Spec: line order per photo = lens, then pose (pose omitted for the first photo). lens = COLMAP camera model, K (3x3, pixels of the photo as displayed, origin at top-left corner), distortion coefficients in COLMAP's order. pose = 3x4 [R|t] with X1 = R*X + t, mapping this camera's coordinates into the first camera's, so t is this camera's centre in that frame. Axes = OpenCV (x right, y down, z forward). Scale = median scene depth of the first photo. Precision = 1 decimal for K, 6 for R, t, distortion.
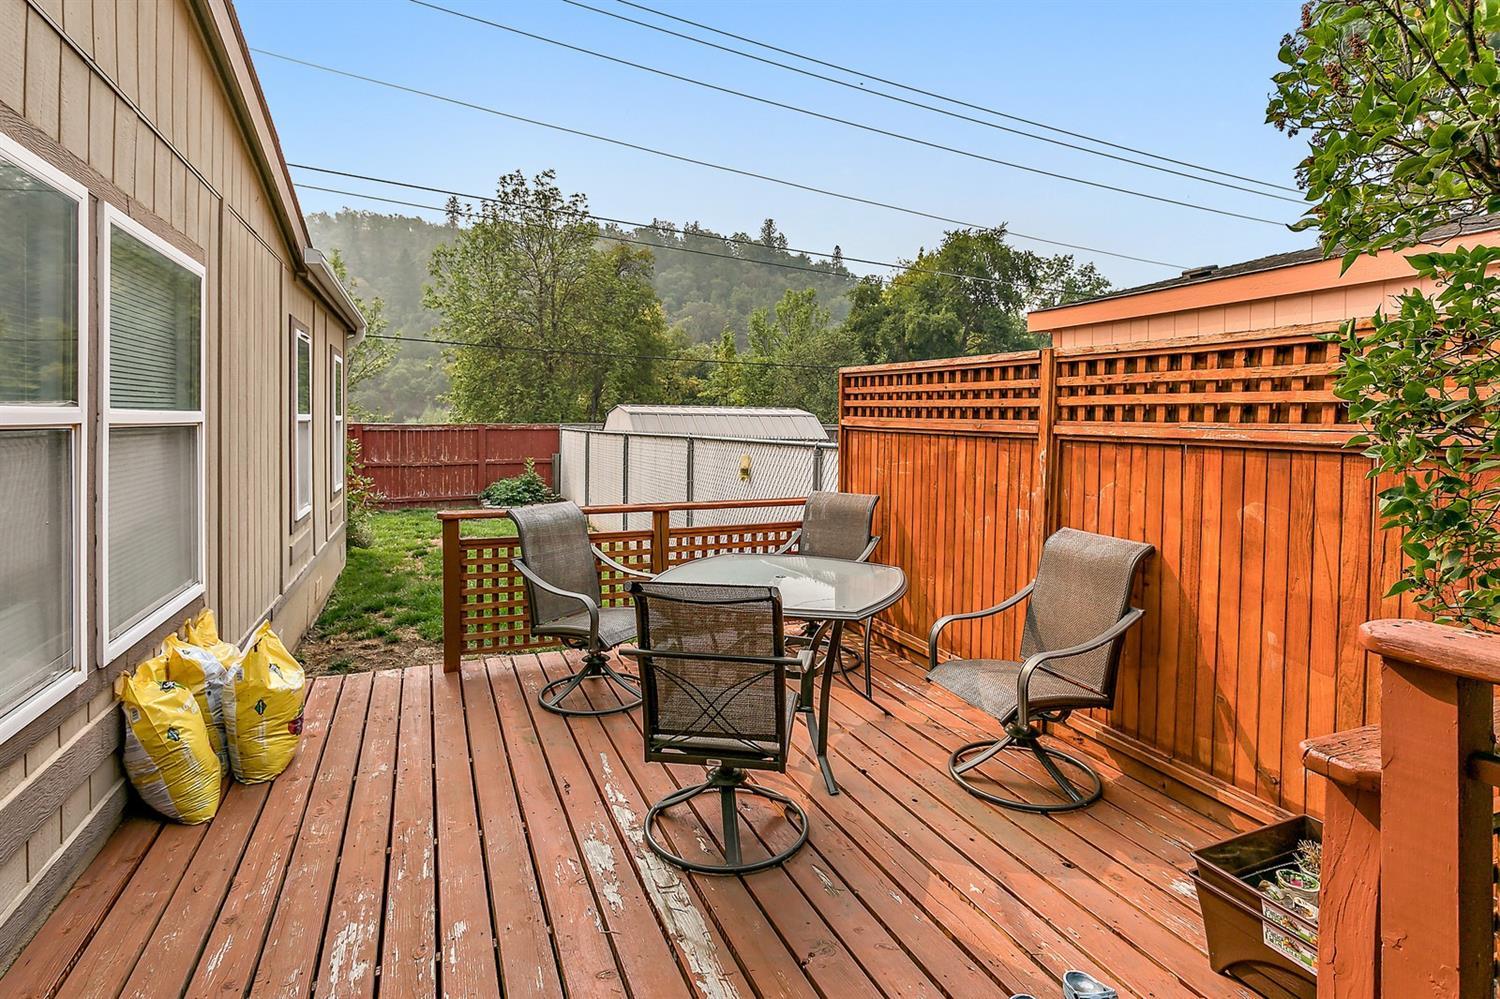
lens RADIAL K [[764.4, 0, 770.7], [0, 764.4, 417.8], [0, 0, 1]] dist [0.002043, 0.000082]
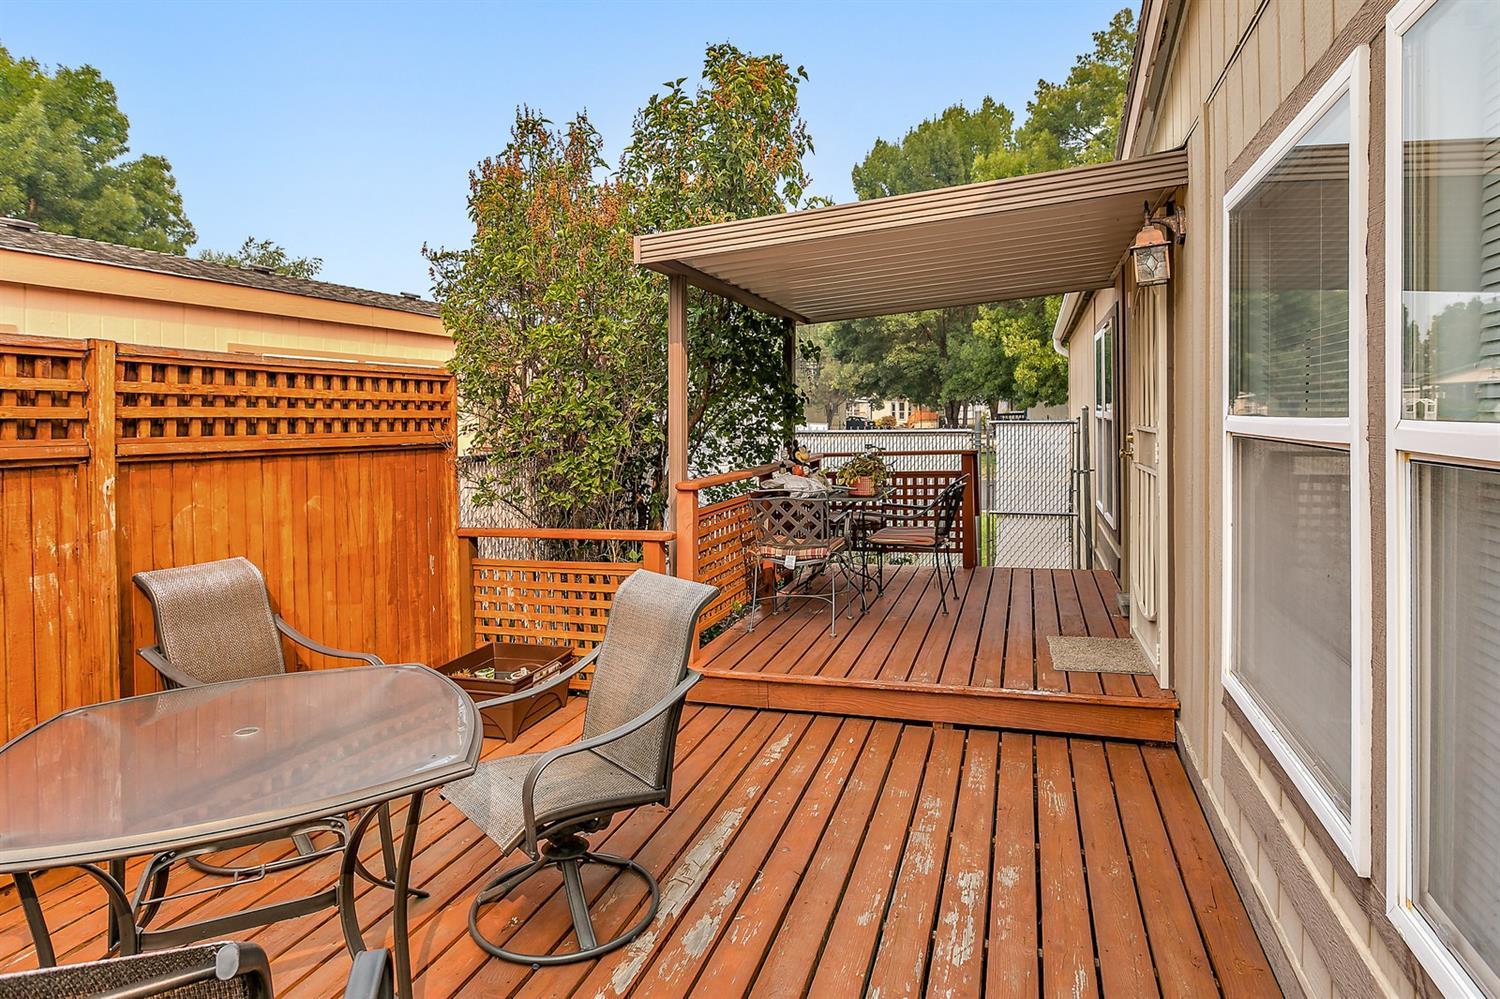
lens RADIAL K [[899.7, 0, 749.3], [0, 899.7, 477.9], [0, 0, 1]] dist [-0.108800, -0.000053]
pose [[-0.758547, -0.037813, 0.650520, -0.798746], [0.005336, 0.997921, 0.064229, -0.008429], [-0.651596, 0.052192, -0.756769, 1.514177]]
